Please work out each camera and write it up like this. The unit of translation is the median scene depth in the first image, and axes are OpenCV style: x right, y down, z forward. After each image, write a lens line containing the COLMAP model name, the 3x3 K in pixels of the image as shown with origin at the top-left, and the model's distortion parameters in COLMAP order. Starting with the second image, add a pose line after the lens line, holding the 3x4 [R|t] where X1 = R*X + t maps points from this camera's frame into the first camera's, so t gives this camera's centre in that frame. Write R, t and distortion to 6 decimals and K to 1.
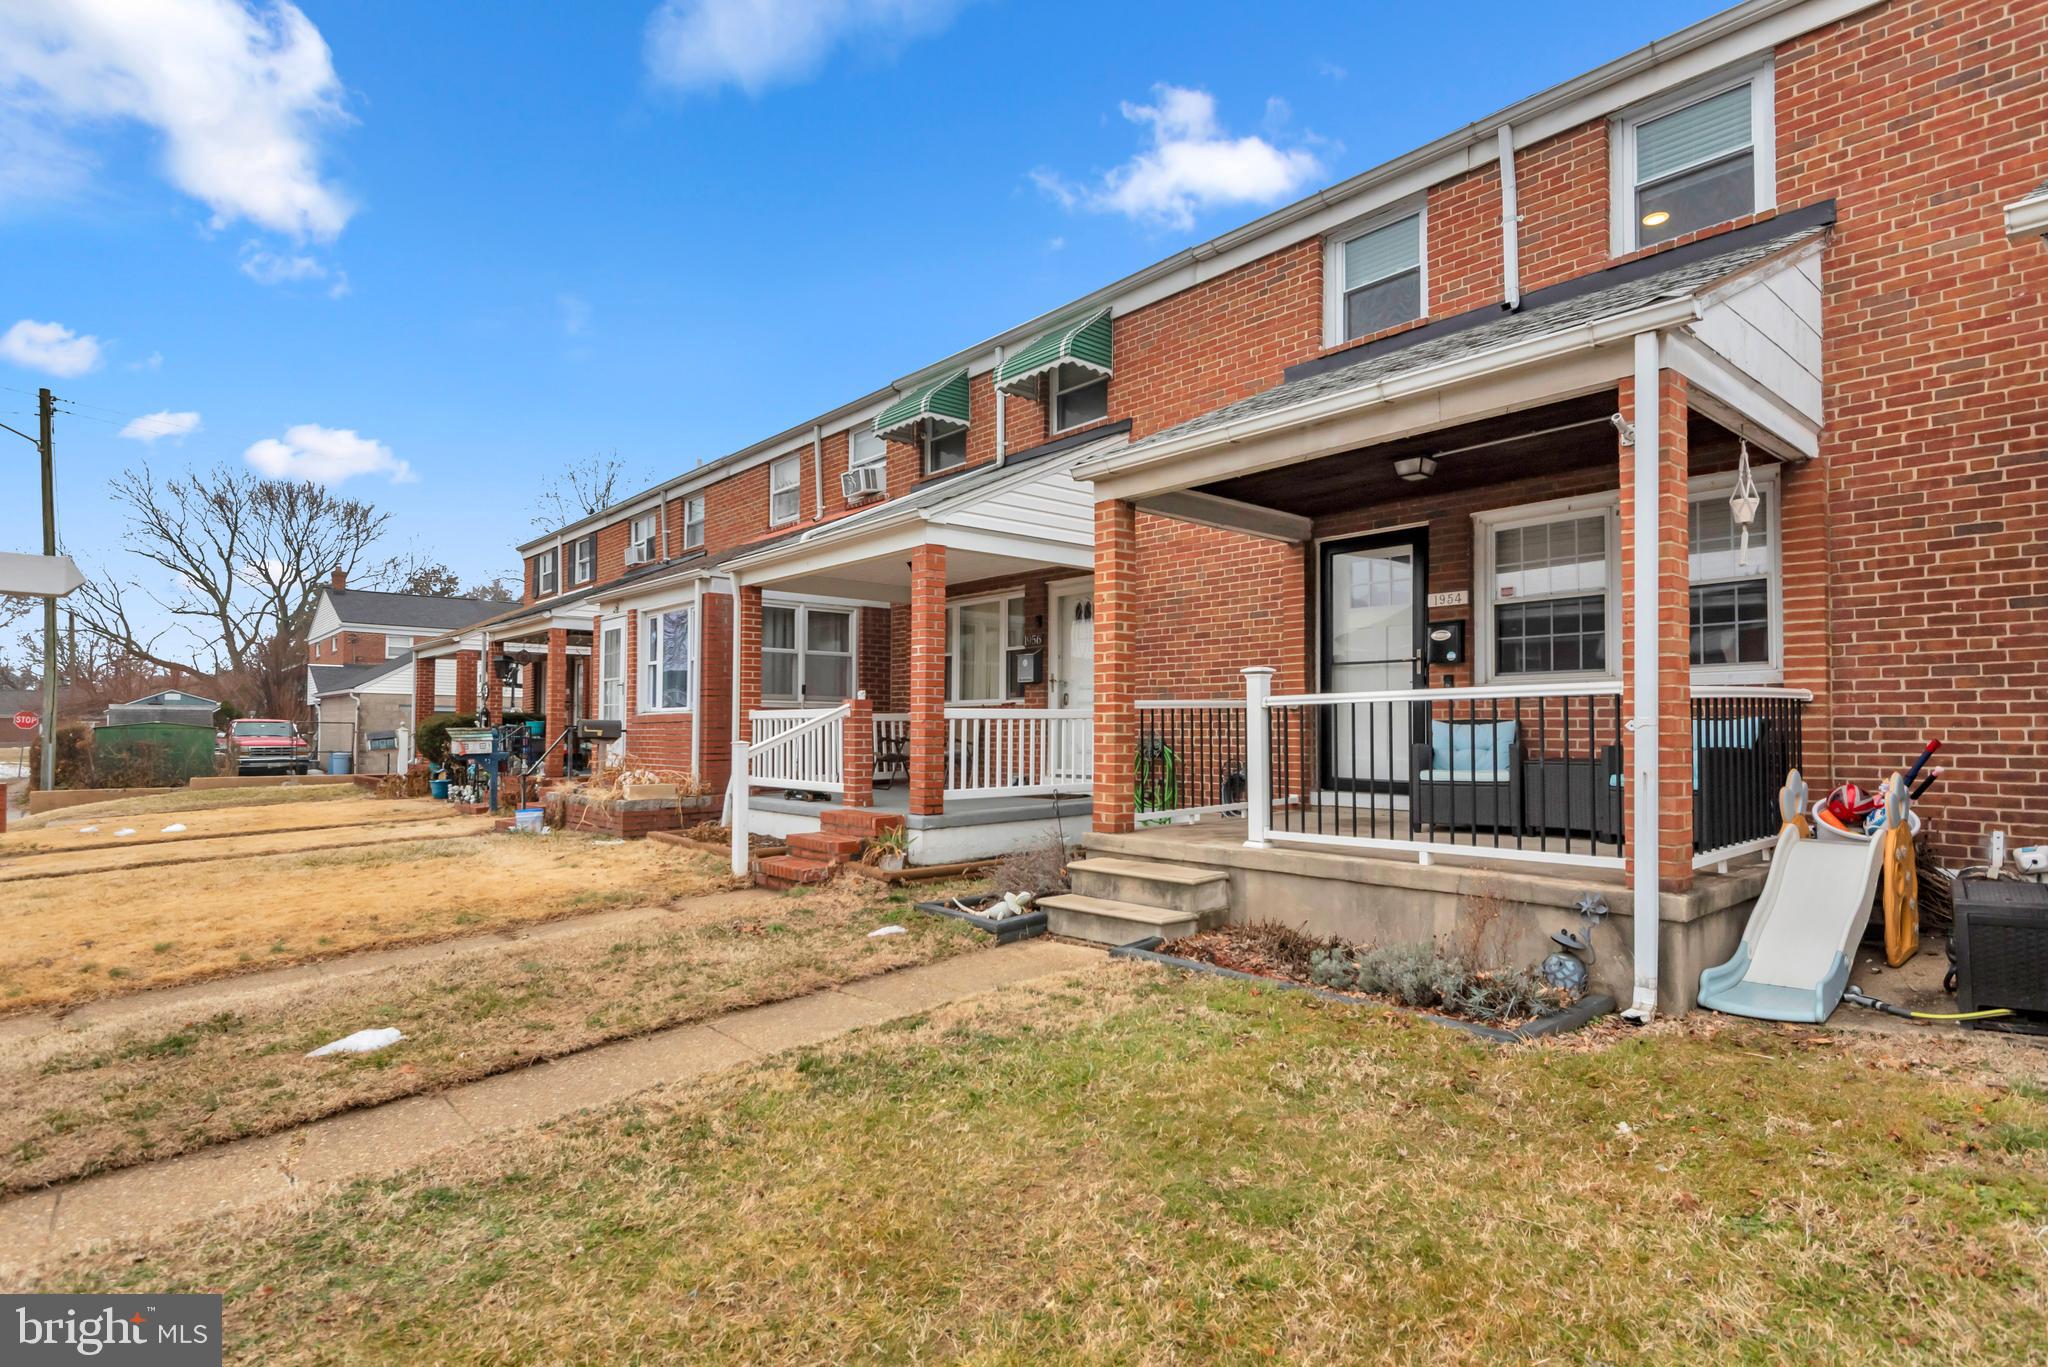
lens RADIAL K [[1048.2, 0, 1014.8], [0, 1048.2, 708.8], [0, 0, 1]] dist [0.011757, -0.008041]
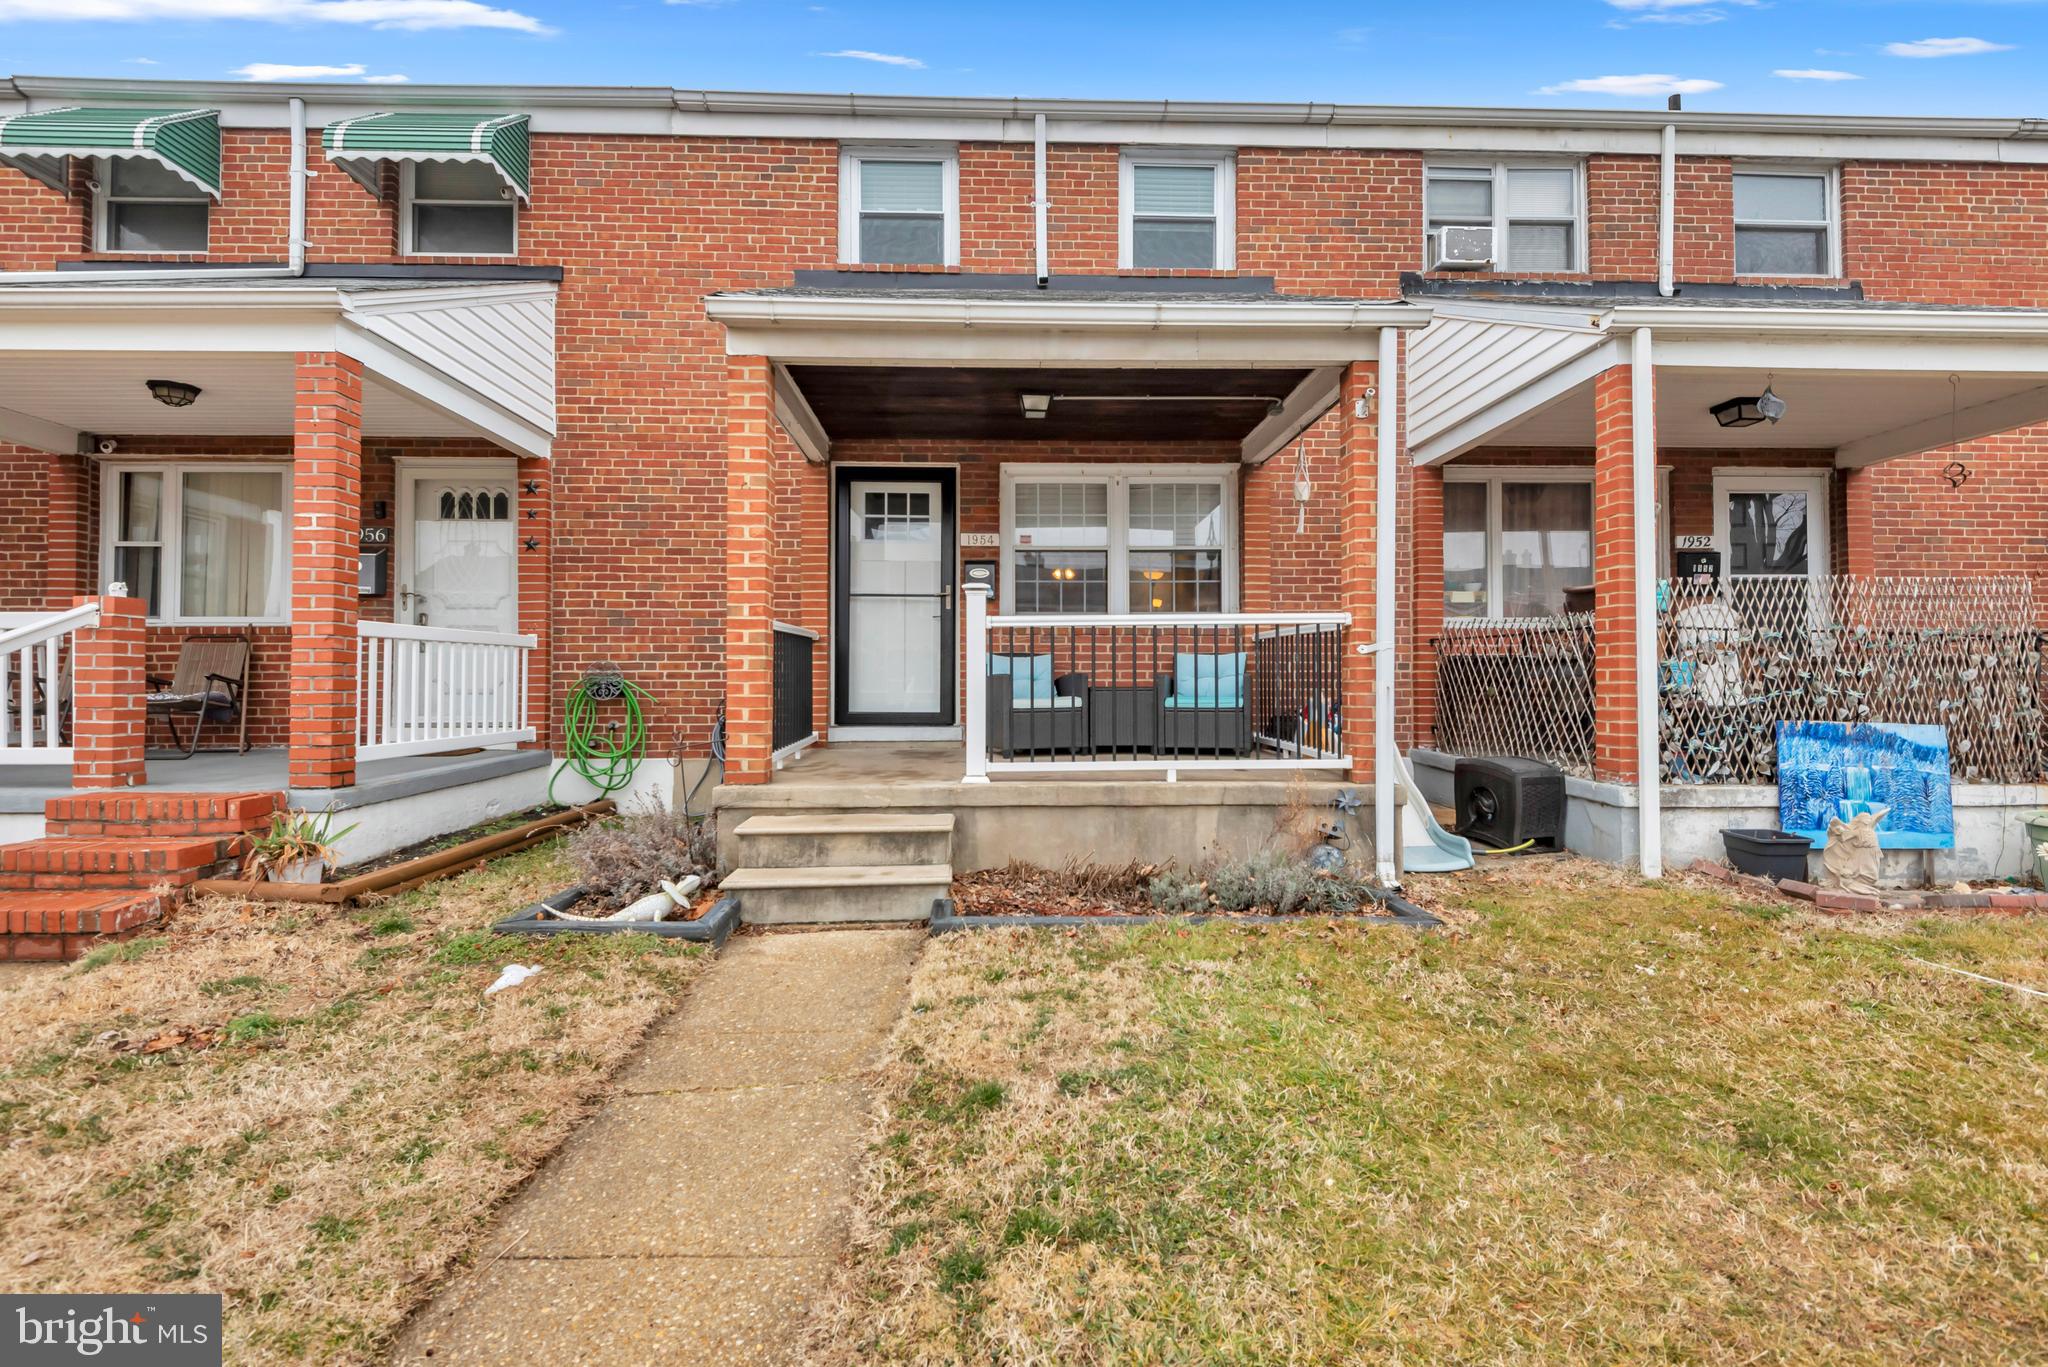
lens RADIAL K [[943.7, 0, 1017.0], [0, 943.7, 679.0], [0, 0, 1]] dist [0.013037, -0.009308]
pose [[0.622916, 0.005886, 0.782267, -0.301832], [-0.016652, 0.999845, 0.005736, 0.029481], [-0.782112, -0.016599, 0.622917, 0.367830]]
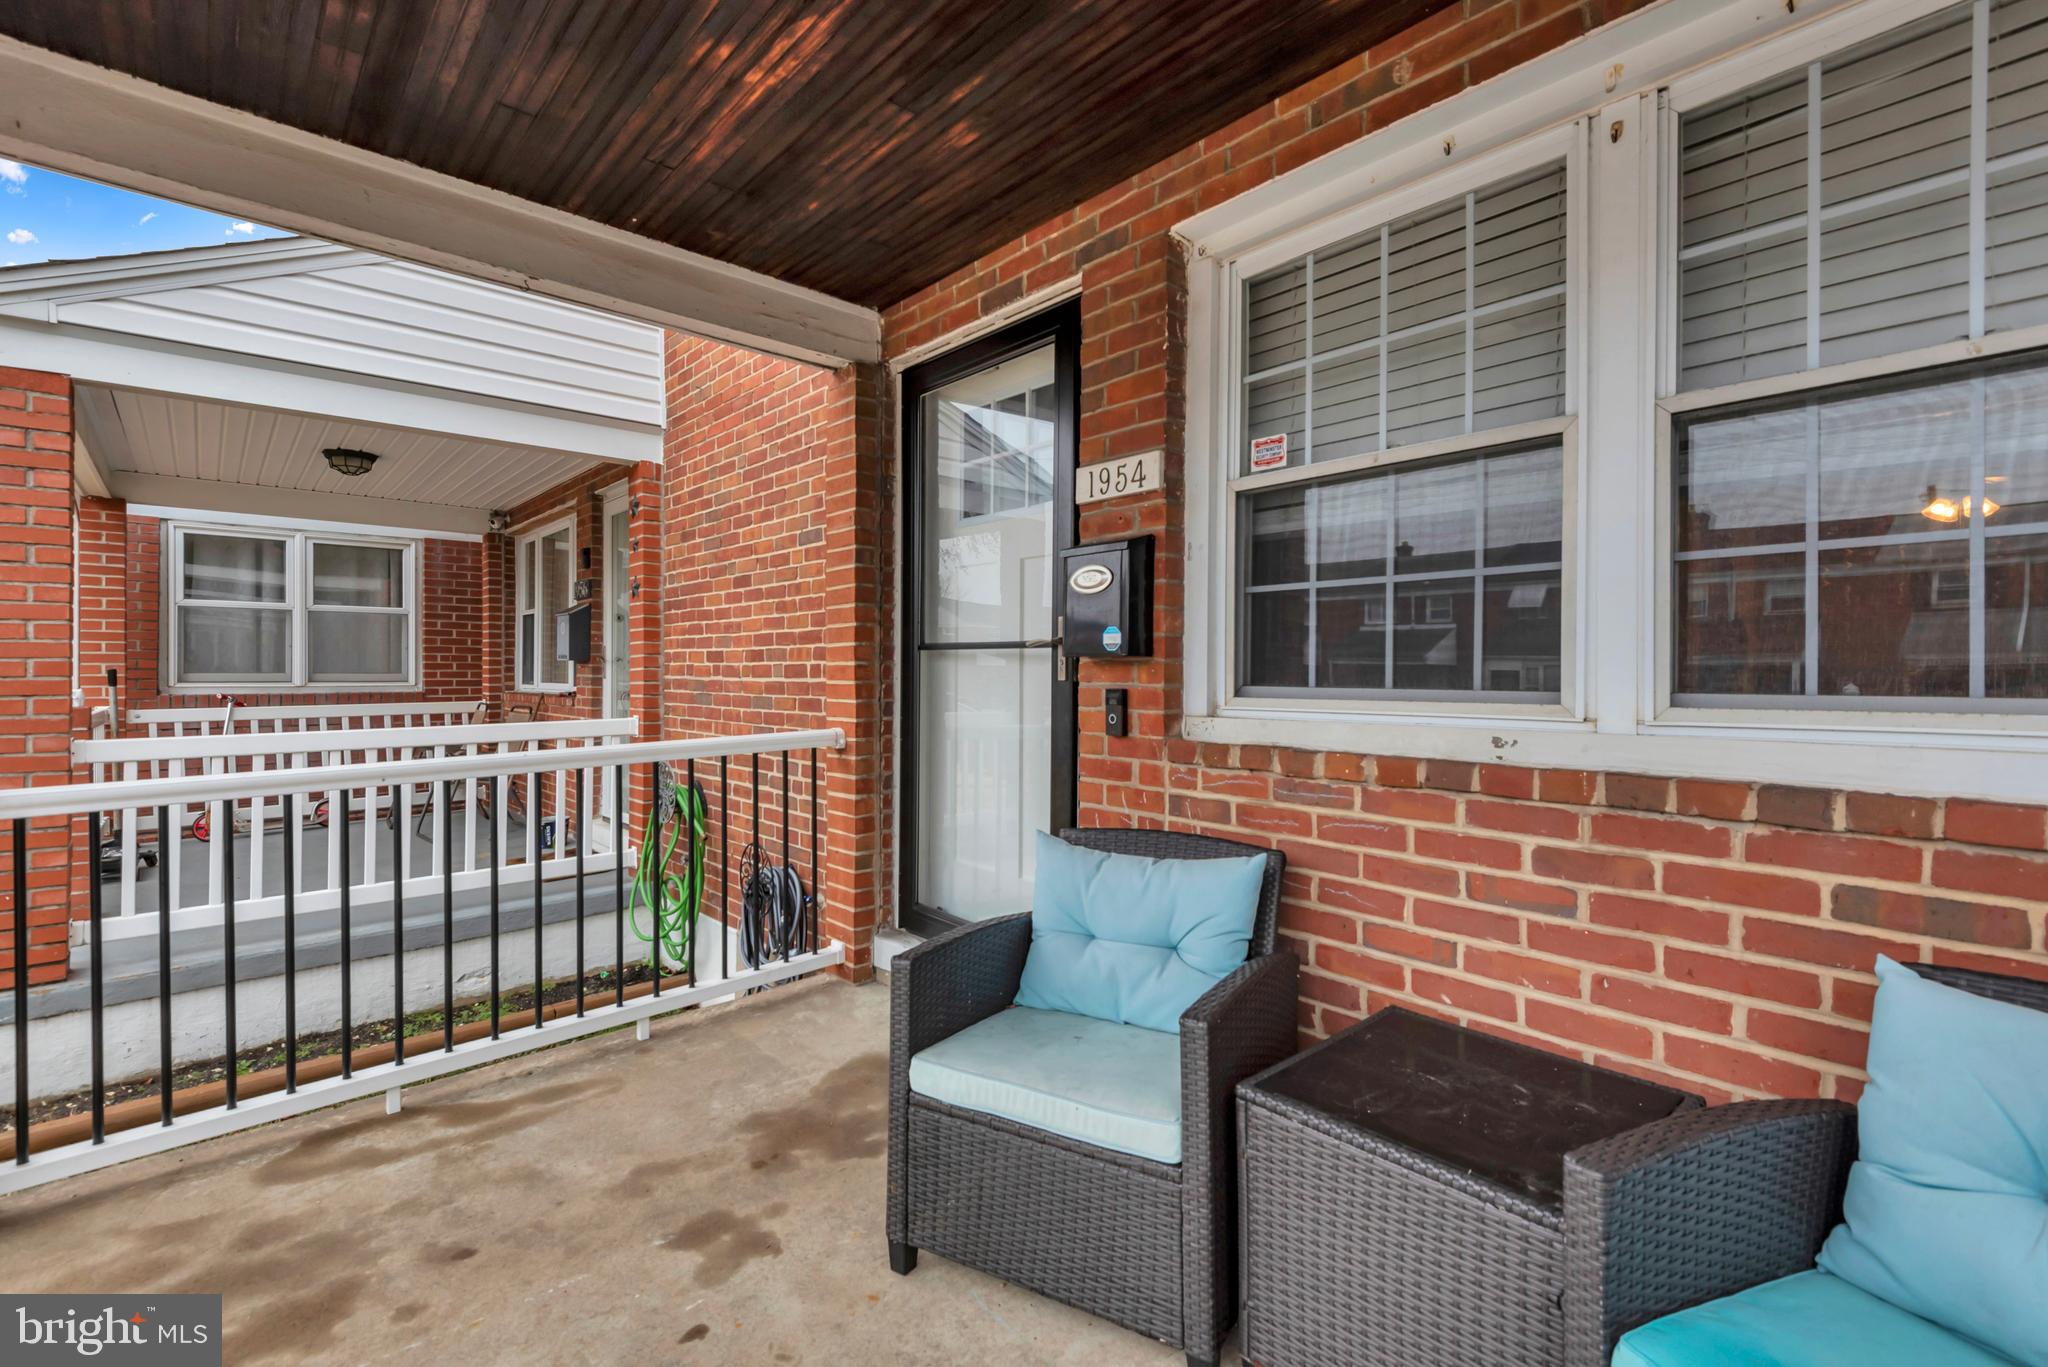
lens RADIAL K [[925.3, 0, 1016.4], [0, 925.3, 682.3], [0, 0, 1]] dist [0.013575, -0.004092]
pose [[0.999969, -0.000161, 0.007901, 0.368089], [-0.000107, 0.999428, 0.033829, -0.044359], [-0.007902, -0.033828, 0.999396, 0.667851]]
